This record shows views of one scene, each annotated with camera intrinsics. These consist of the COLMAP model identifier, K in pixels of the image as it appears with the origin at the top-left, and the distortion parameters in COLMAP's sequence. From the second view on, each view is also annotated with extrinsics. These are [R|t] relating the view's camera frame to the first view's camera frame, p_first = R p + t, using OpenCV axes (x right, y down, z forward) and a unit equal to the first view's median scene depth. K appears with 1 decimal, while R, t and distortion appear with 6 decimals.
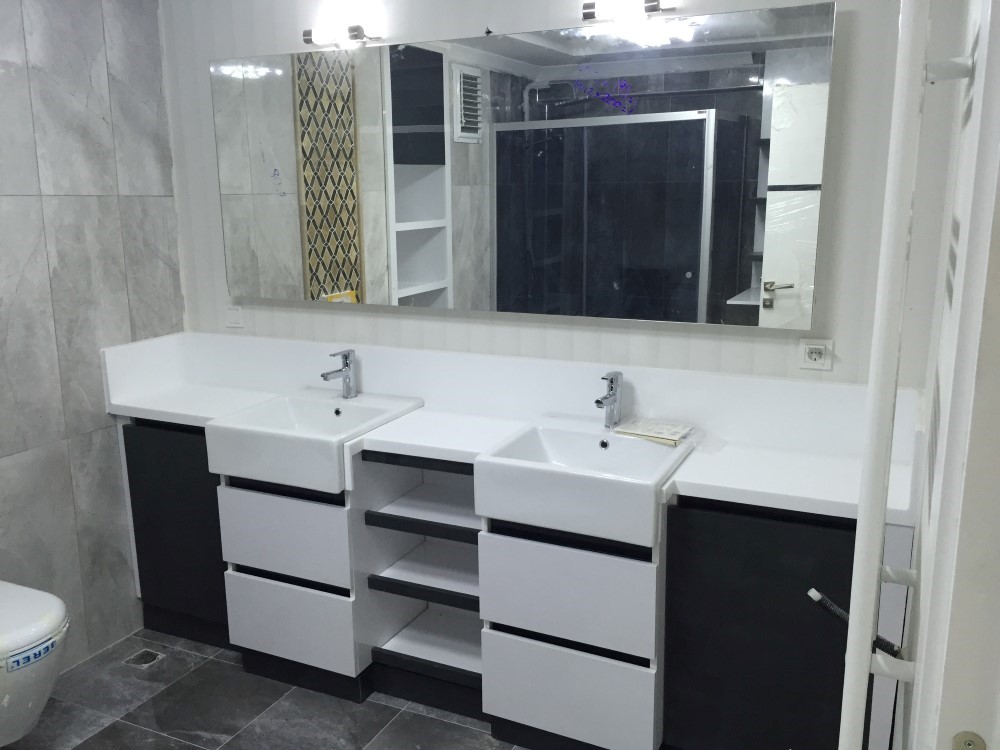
lens RADIAL K [[878.7, 0, 498.4], [0, 878.7, 379.2], [0, 0, 1]] dist [-0.029834, -0.001216]
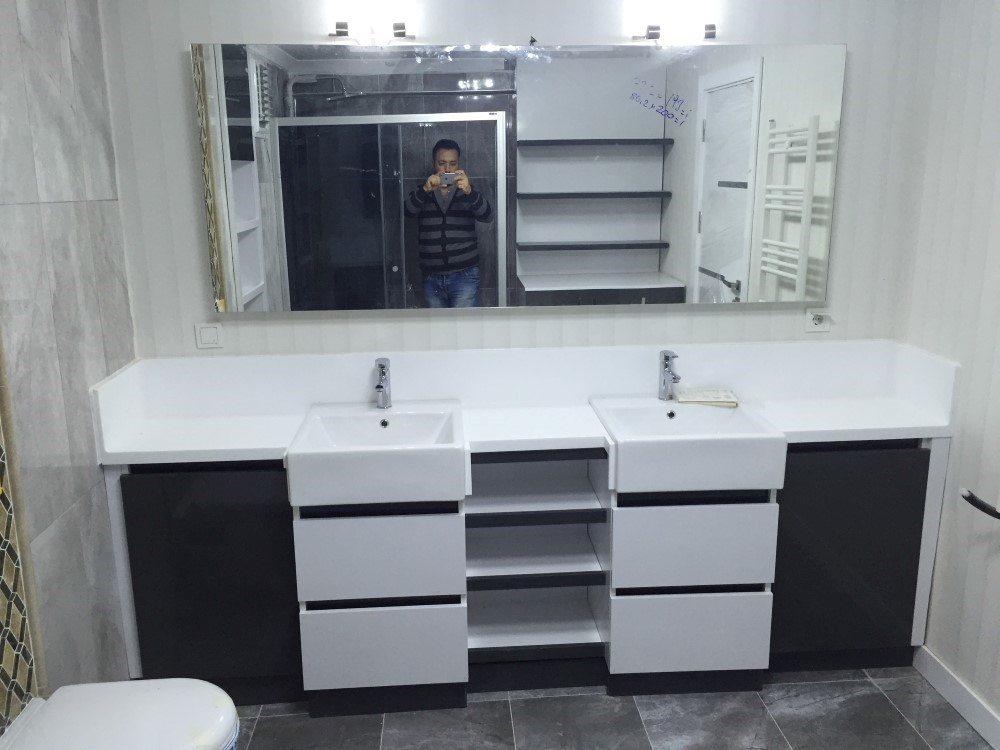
lens RADIAL K [[854.6, 0, 500.0], [0, 854.6, 375.0], [0, 0, 1]] dist [-0.019139, 0.003062]
pose [[0.868634, -0.113190, 0.482352, -0.530656], [0.106942, 0.993438, 0.040538, -0.040241], [-0.483775, 0.016371, 0.875039, 0.117978]]
